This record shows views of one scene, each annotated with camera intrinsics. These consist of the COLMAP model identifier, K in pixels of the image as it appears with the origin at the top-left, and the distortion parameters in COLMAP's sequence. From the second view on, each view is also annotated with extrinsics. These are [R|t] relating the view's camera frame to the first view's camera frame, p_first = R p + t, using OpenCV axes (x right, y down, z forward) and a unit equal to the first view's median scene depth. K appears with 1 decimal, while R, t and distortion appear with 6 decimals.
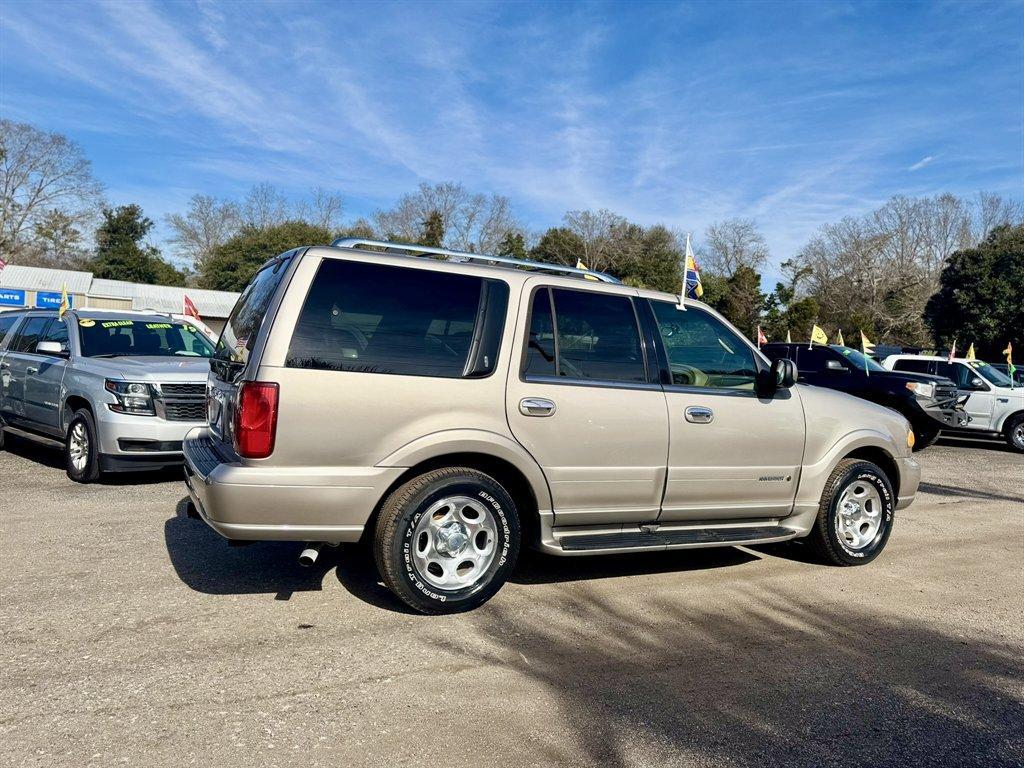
lens RADIAL K [[753.4, 0, 516.6], [0, 753.4, 367.7], [0, 0, 1]] dist [0.053194, -0.062130]
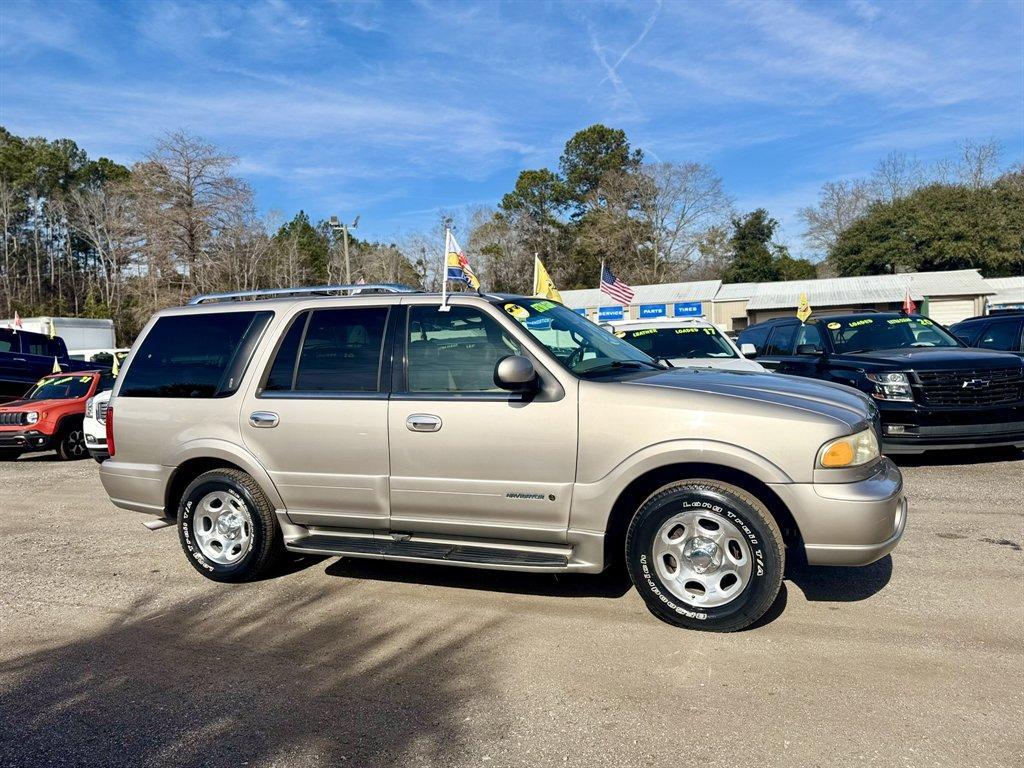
lens RADIAL K [[756.8, 0, 512.0], [0, 756.8, 384.0], [0, 0, 1]] dist [0.065864, -0.082437]
pose [[0.629083, -0.040788, -0.776267, 0.992641], [0.069767, 0.997555, 0.004124, 0.015660], [0.774201, -0.056752, 0.630390, 0.467441]]
